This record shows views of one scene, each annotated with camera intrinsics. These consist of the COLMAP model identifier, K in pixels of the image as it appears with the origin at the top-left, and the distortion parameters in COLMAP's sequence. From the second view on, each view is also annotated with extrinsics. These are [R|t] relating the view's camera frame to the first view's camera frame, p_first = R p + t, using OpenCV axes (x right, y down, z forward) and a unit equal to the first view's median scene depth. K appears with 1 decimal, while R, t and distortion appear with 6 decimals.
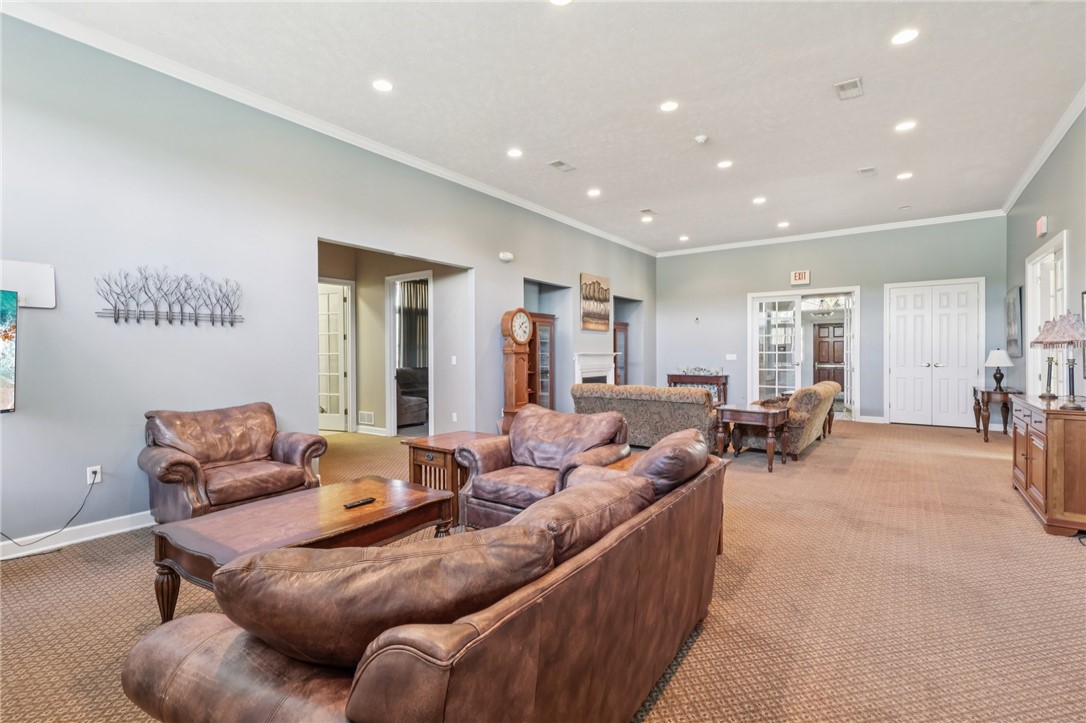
lens RADIAL K [[513.6, 0, 543.0], [0, 513.6, 361.5], [0, 0, 1]] dist [0.000045, 0.000119]
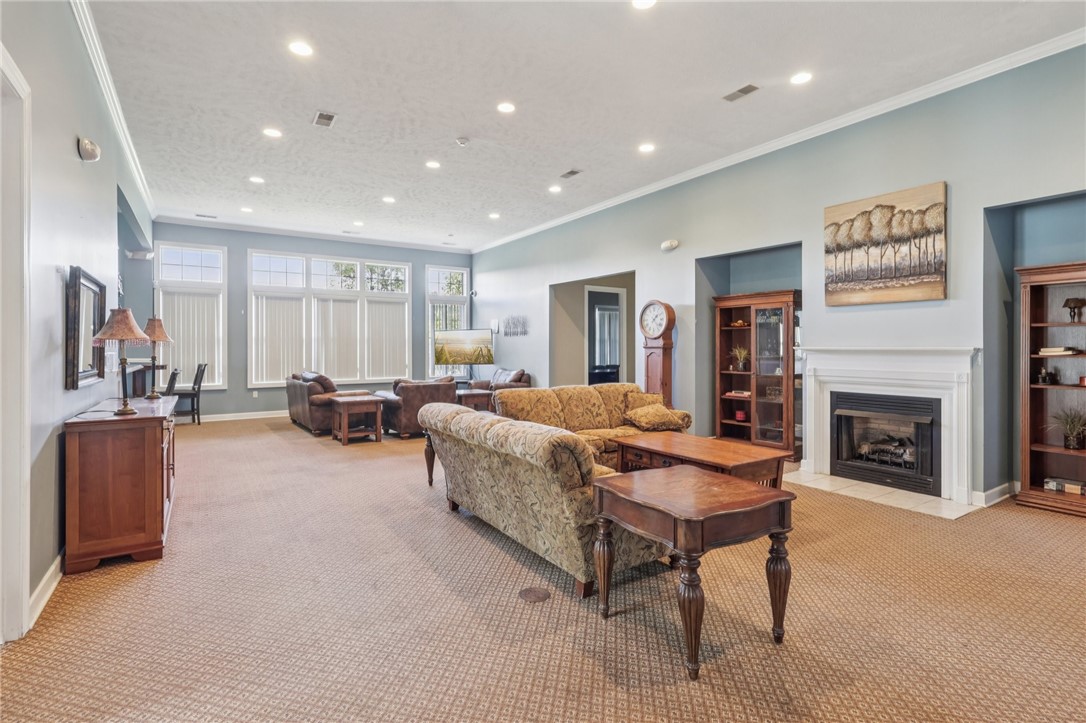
lens RADIAL K [[513.6, 0, 543.0], [0, 513.6, 361.5], [0, 0, 1]] dist [0.000045, 0.000119]
pose [[-0.351188, 0.023118, -0.936019, 0.719043], [-0.019536, 0.999297, 0.032011, -0.014057], [0.936101, 0.029528, -0.350489, 0.905855]]
